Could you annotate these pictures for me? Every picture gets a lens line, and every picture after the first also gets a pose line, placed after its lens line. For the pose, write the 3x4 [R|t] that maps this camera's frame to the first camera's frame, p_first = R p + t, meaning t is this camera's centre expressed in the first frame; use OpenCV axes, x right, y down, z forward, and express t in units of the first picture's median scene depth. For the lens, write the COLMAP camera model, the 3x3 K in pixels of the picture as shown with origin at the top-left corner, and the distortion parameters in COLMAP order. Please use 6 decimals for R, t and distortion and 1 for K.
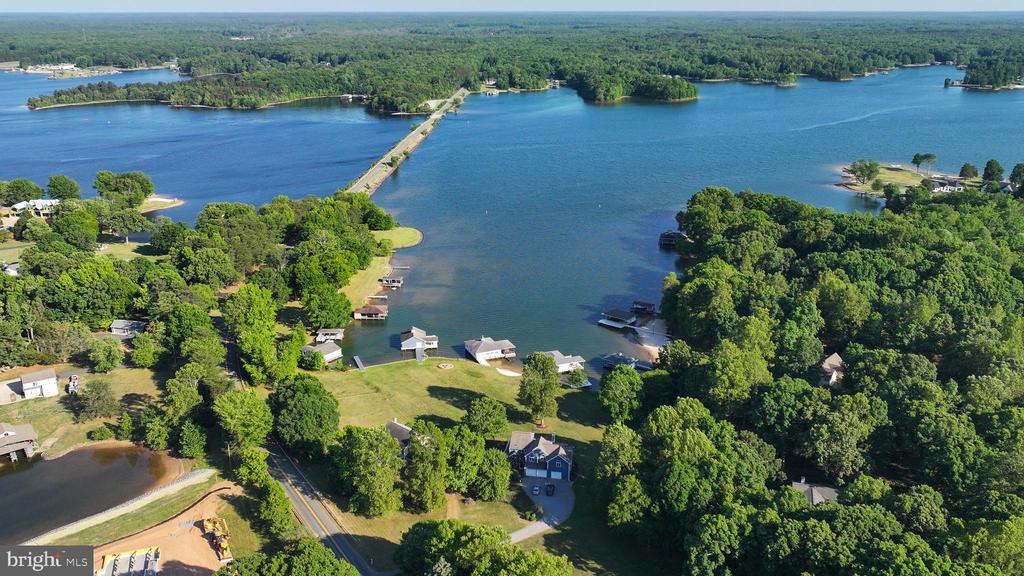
lens RADIAL K [[841.2, 0, 509.6], [0, 841.2, 291.0], [0, 0, 1]] dist [0.006595, -0.003056]
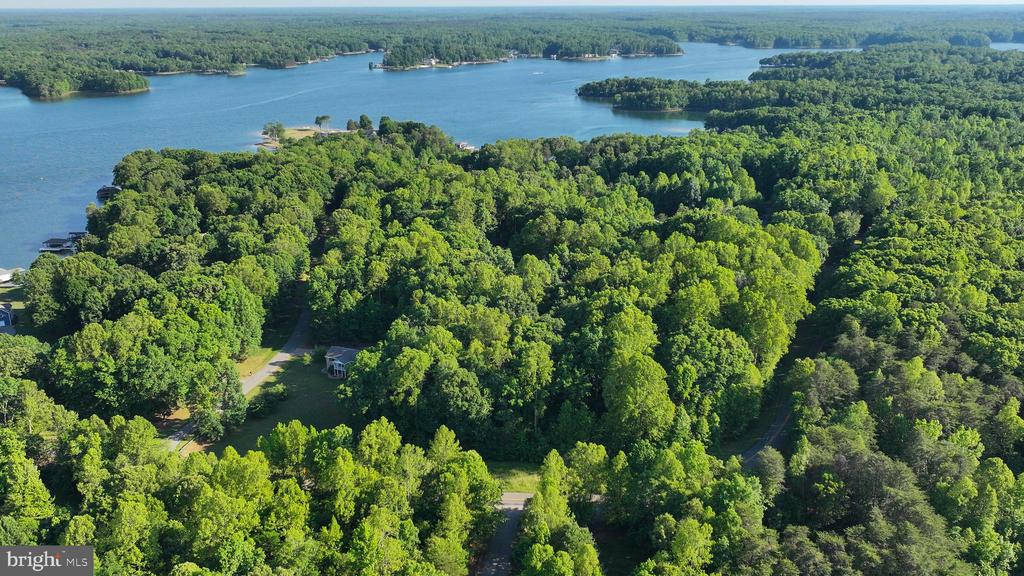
lens RADIAL K [[841.2, 0, 515.6], [0, 841.2, 288.8], [0, 0, 1]] dist [0.006595, -0.003056]
pose [[0.833905, -0.181191, 0.521318, 0.018899], [0.180300, 0.982185, 0.052962, 0.093950], [-0.521627, 0.049828, 0.851718, -0.275770]]
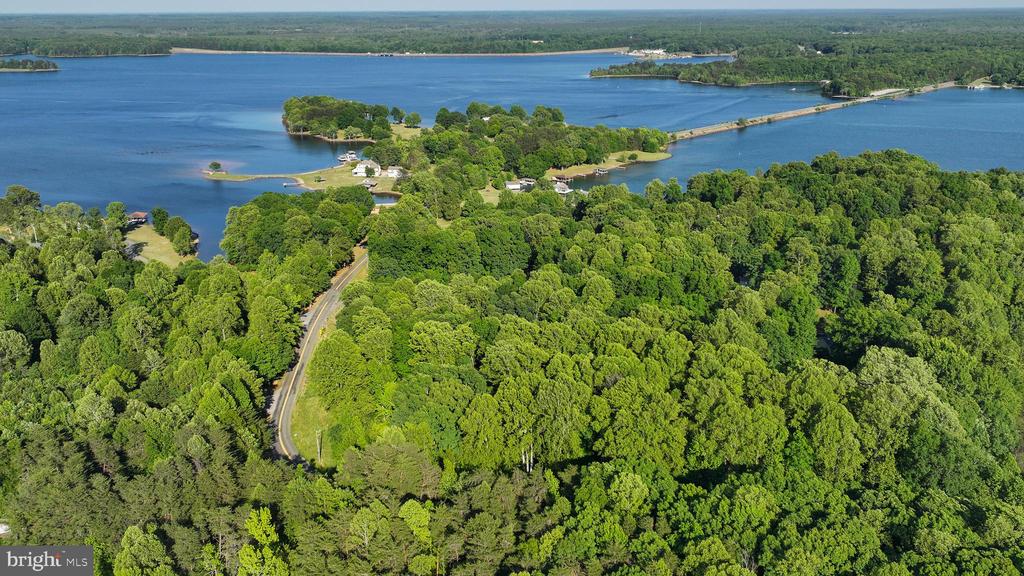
lens RADIAL K [[841.2, 0, 513.2], [0, 841.2, 286.3], [0, 0, 1]] dist [0.006595, -0.003056]
pose [[0.742489, 0.209832, -0.636145, 0.561710], [-0.210826, 0.974611, 0.075404, 0.082570], [0.635816, 0.078129, 0.767876, -0.238827]]
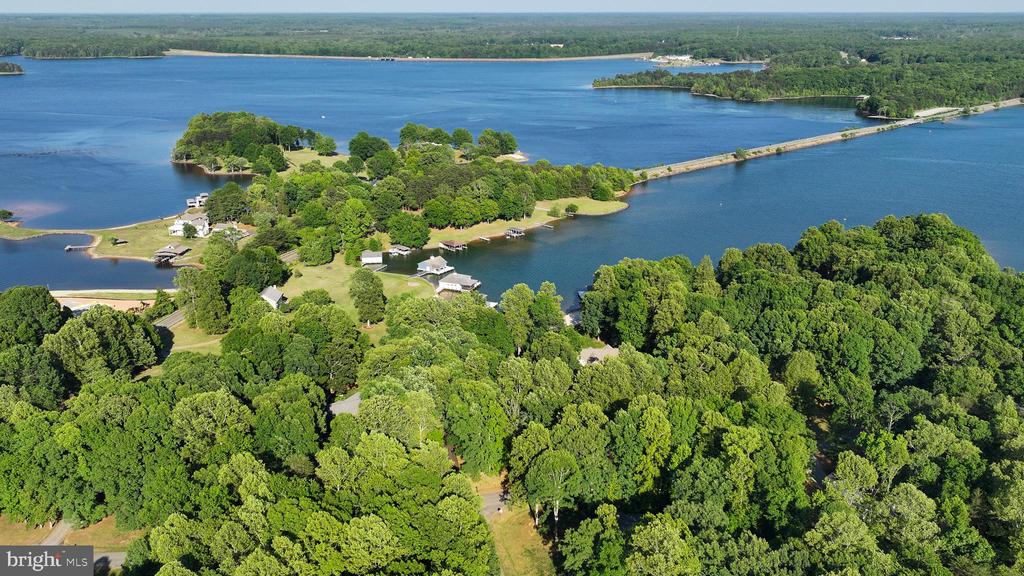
lens RADIAL K [[841.2, 0, 517.4], [0, 841.2, 289.8], [0, 0, 1]] dist [0.006595, -0.003056]
pose [[0.705266, 0.226316, -0.671849, 0.459333], [-0.227439, 0.969814, 0.087936, -0.025917], [0.671470, 0.090786, 0.735450, 0.098467]]
